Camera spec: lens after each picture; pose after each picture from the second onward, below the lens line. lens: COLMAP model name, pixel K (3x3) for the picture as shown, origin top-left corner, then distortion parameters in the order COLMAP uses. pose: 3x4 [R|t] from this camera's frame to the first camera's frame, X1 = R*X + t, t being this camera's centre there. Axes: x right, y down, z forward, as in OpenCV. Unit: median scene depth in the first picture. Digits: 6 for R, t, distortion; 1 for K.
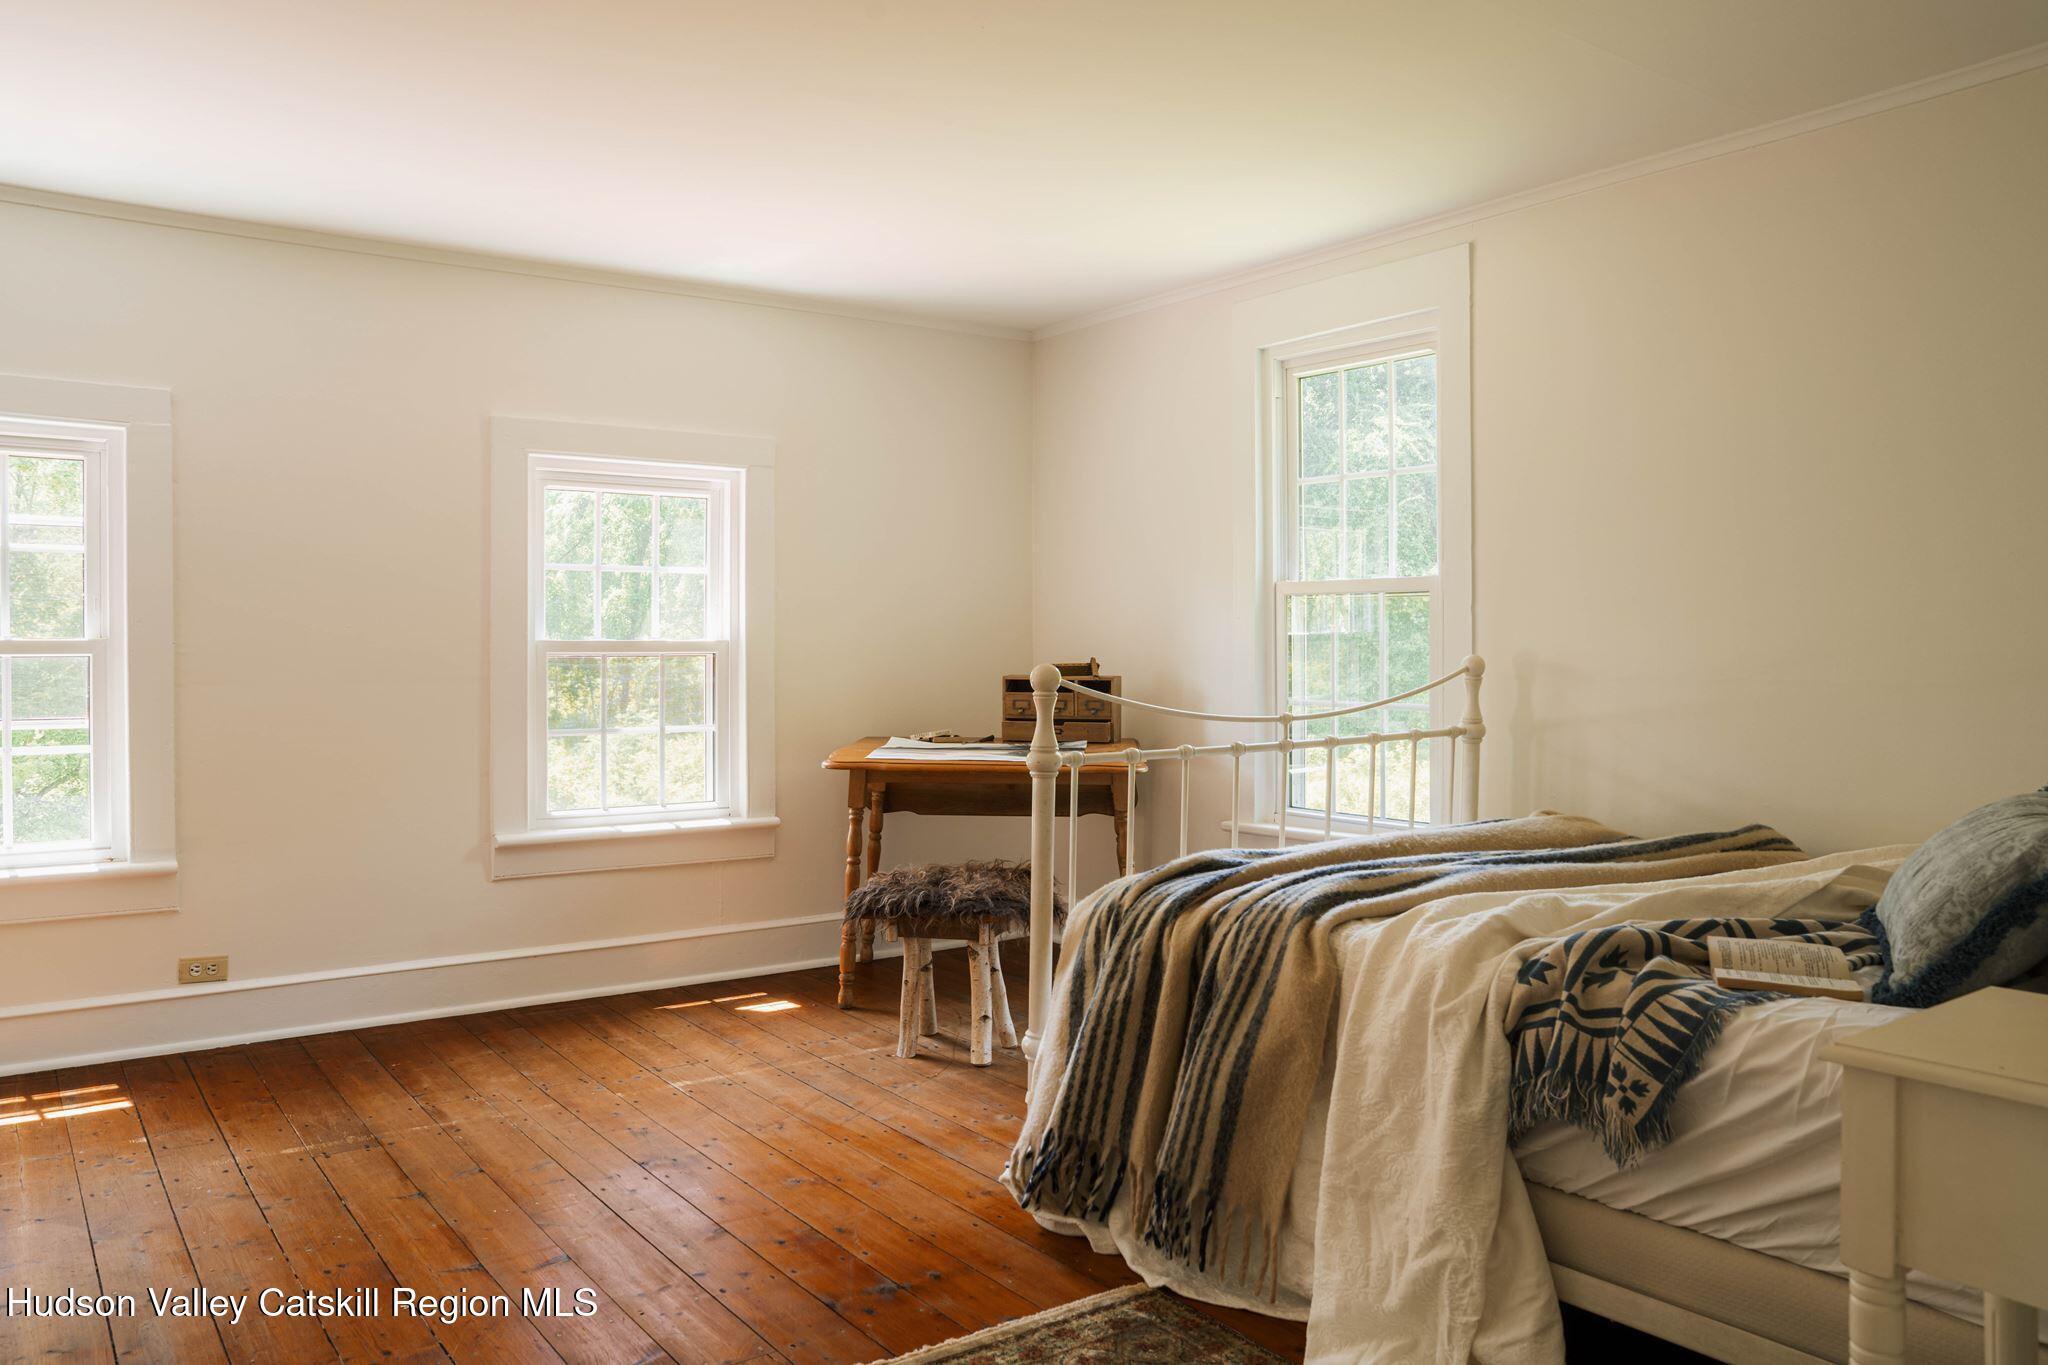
lens RADIAL K [[1543.2, 0, 1019.6], [0, 1543.2, 677.5], [0, 0, 1]] dist [-0.048928, 0.031705]
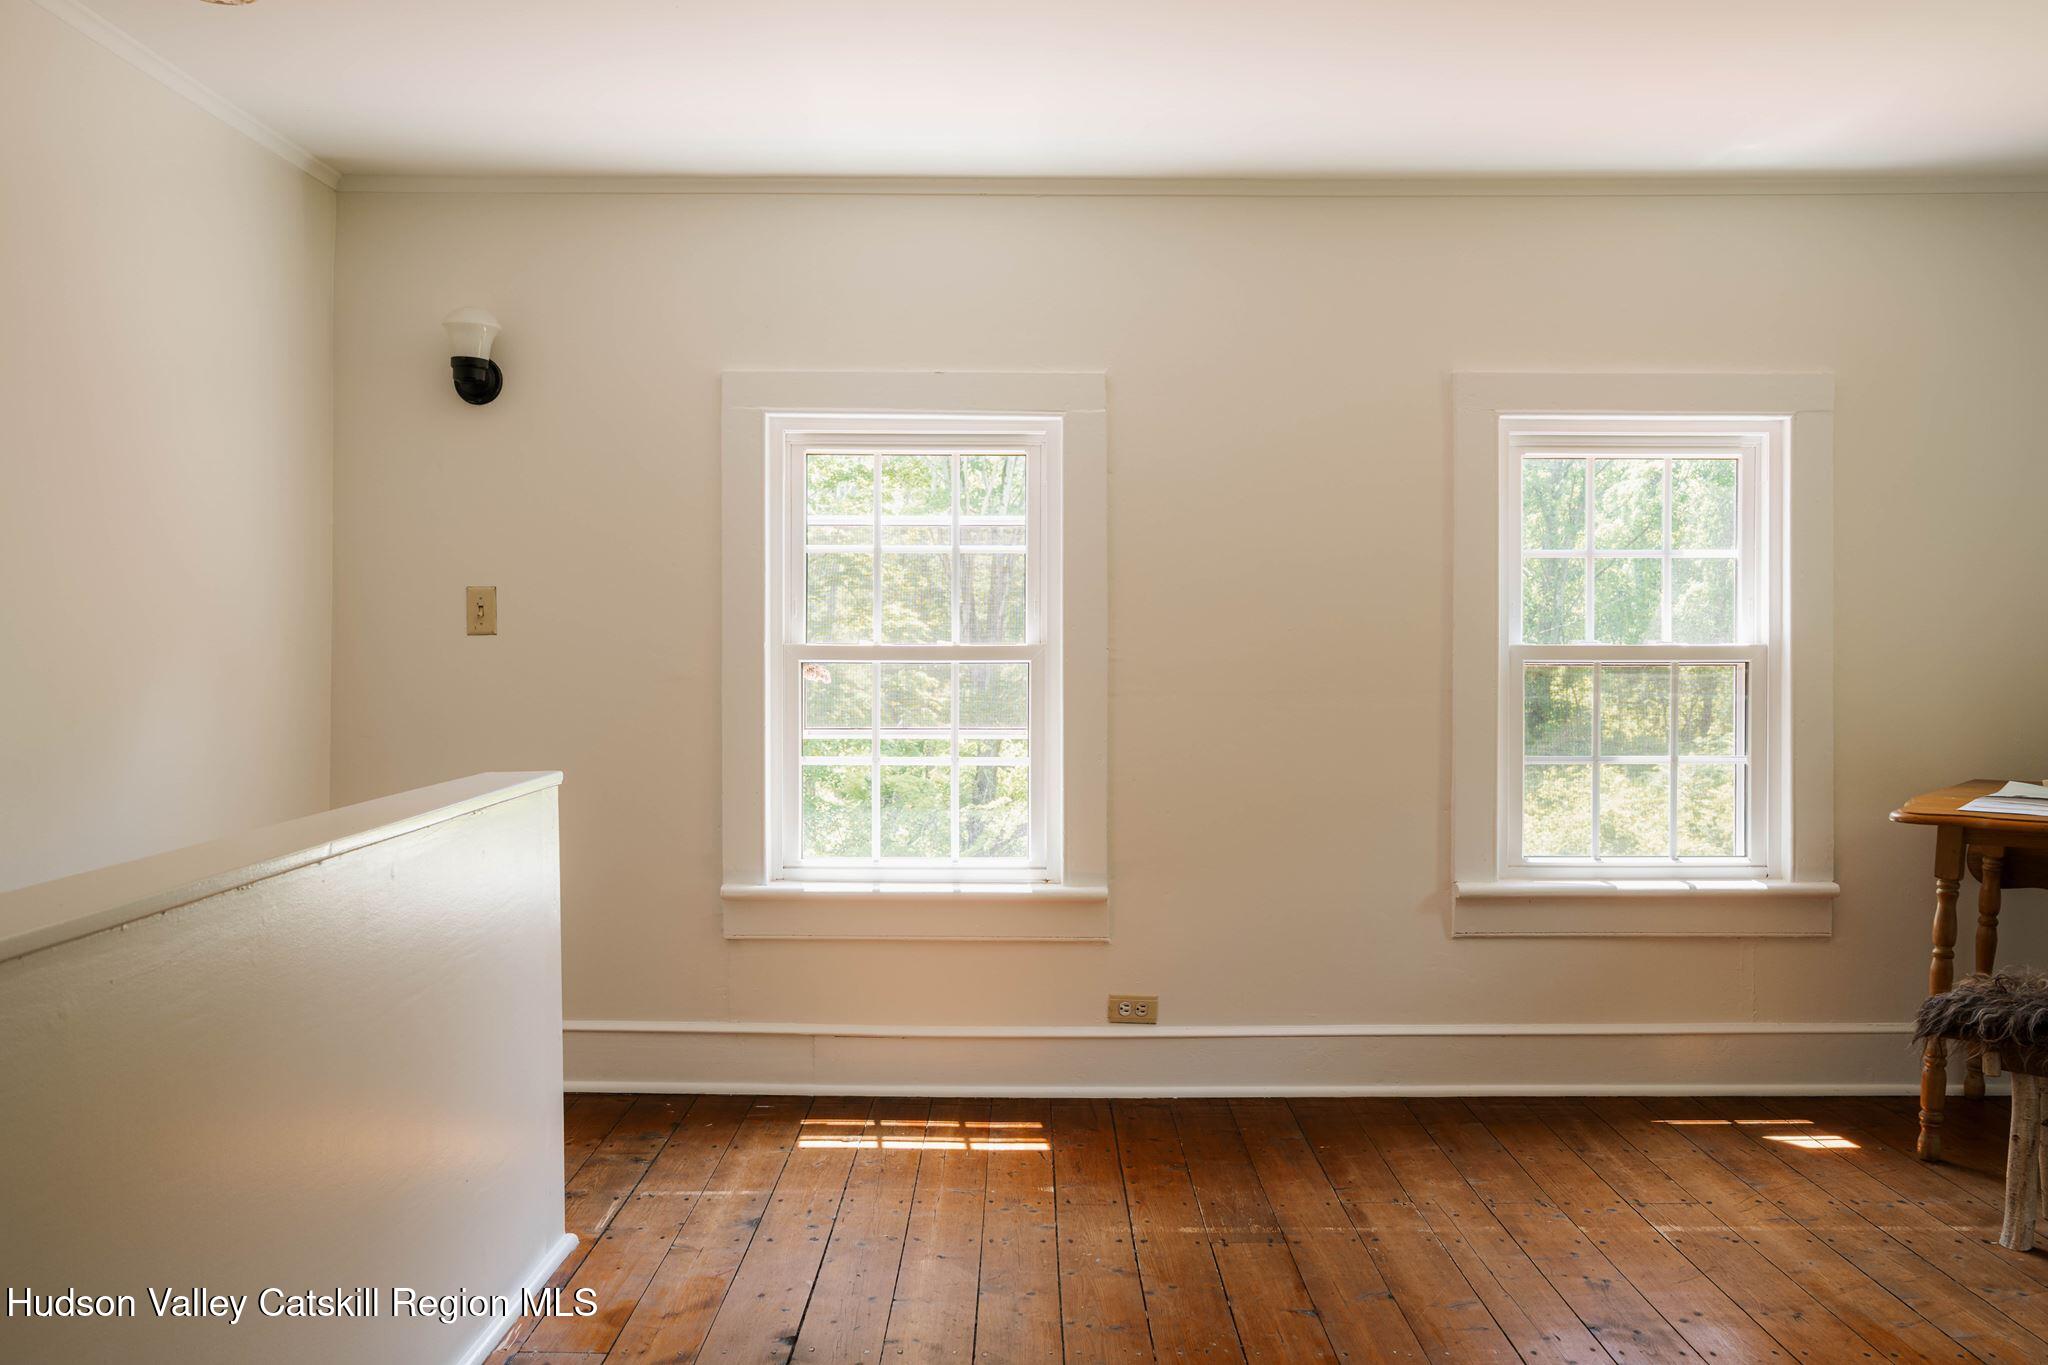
lens RADIAL K [[1840.7, 0, 975.5], [0, 1840.7, 636.6], [0, 0, 1]] dist [-0.084653, 0.117240]
pose [[0.802189, -0.005337, -0.597047, 0.040098], [-0.012232, 0.999603, -0.025370, -0.000563], [0.596945, 0.027655, 0.801805, 0.066686]]
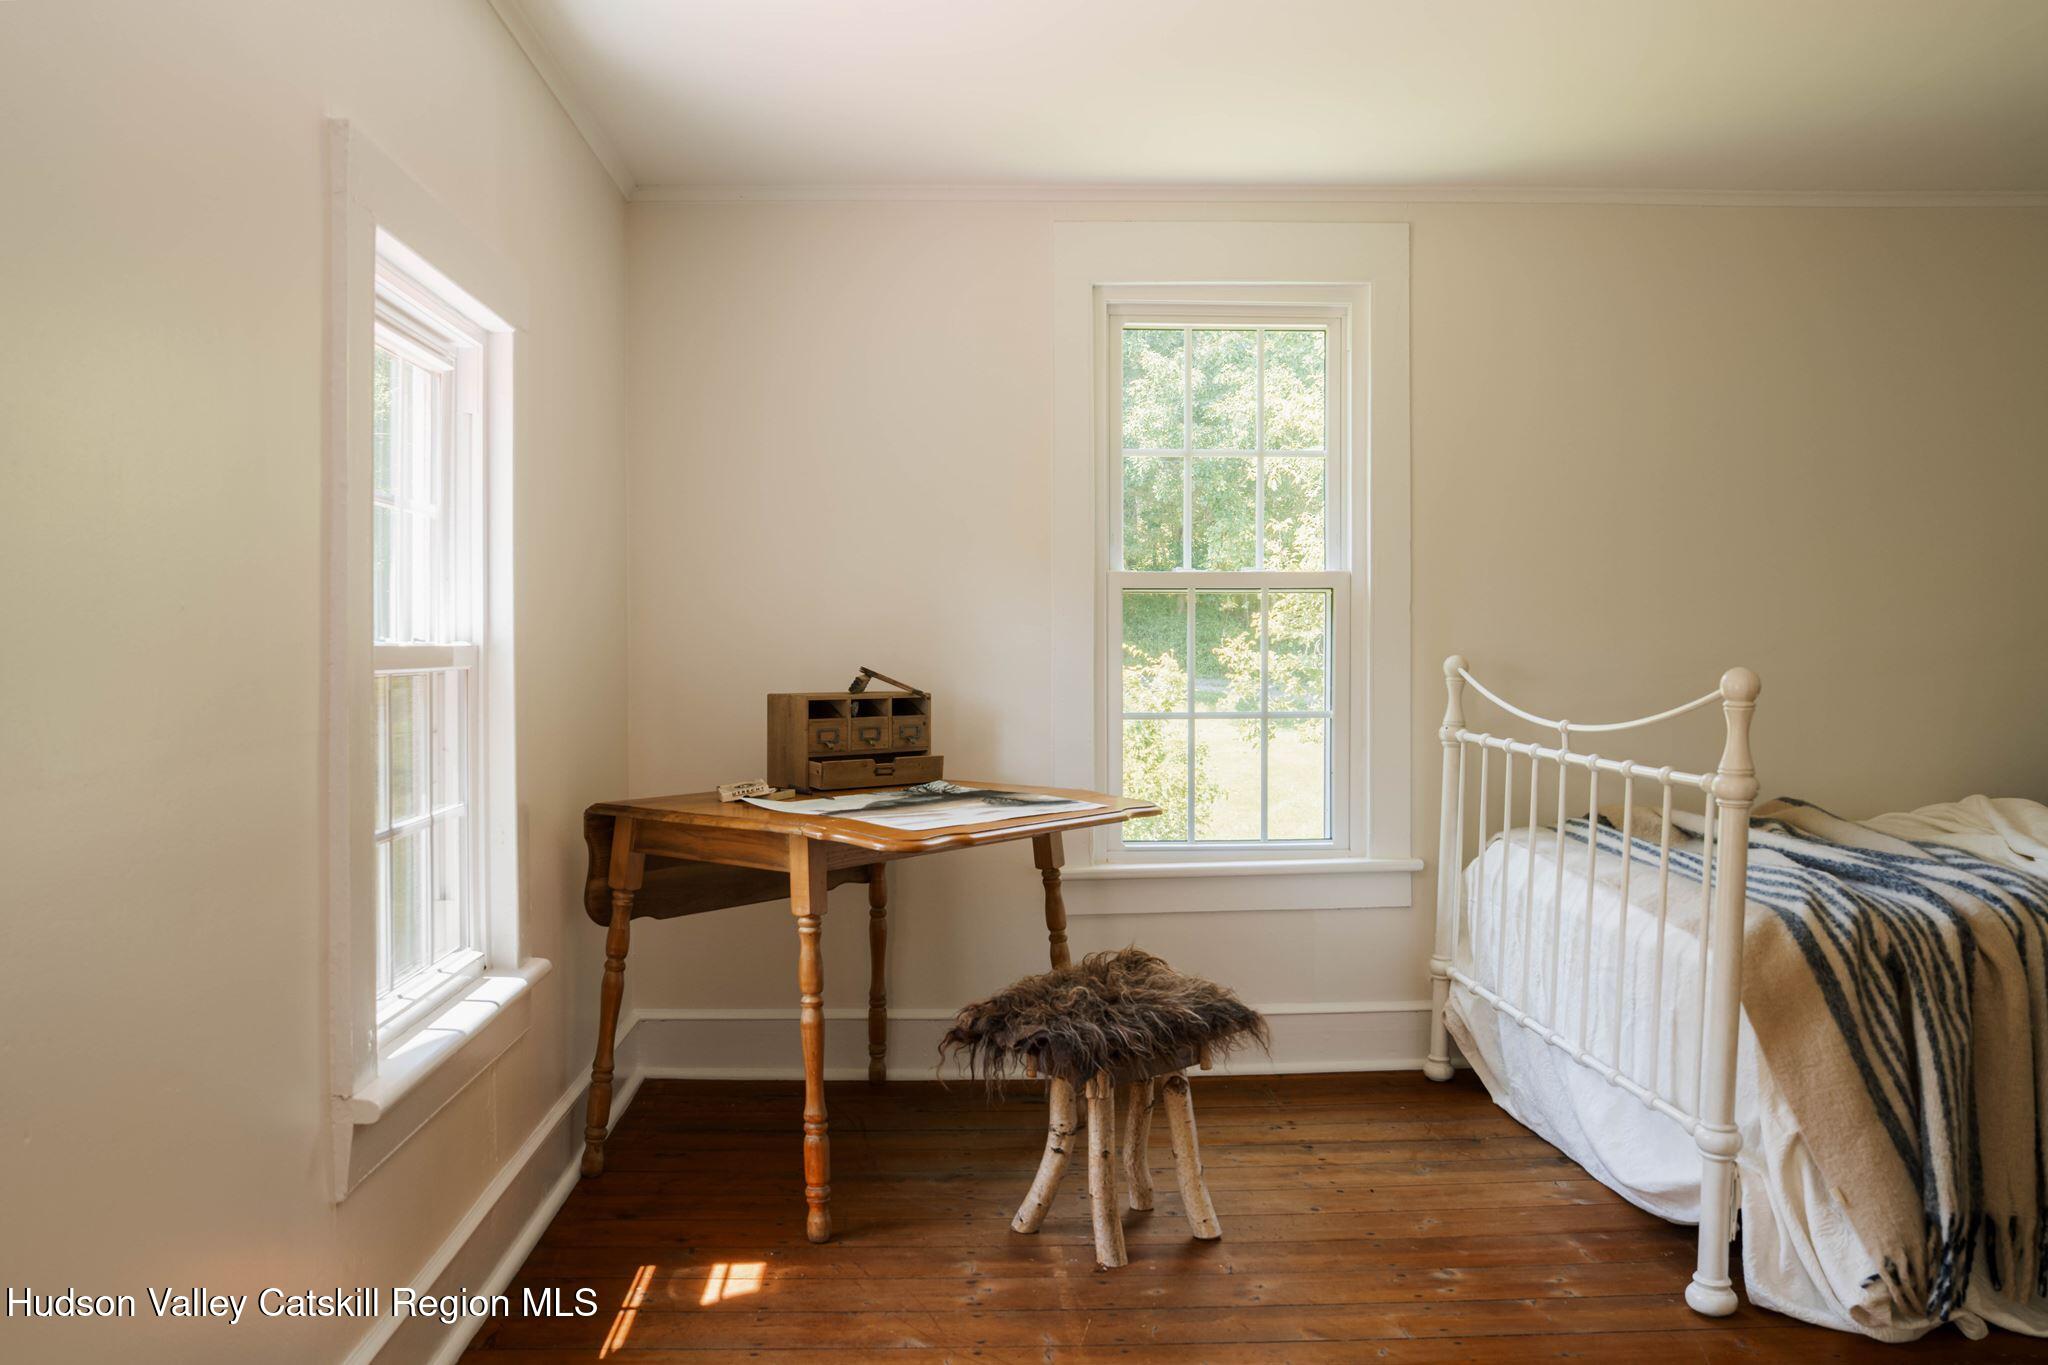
lens RADIAL K [[1585.3, 0, 1018.5], [0, 1585.3, 667.8], [0, 0, 1]] dist [-0.040719, -0.005164]
pose [[0.540555, -0.018586, 0.841103, -0.686304], [0.027497, 0.999612, 0.004417, -0.015641], [-0.840859, 0.020740, 0.540856, 0.682010]]
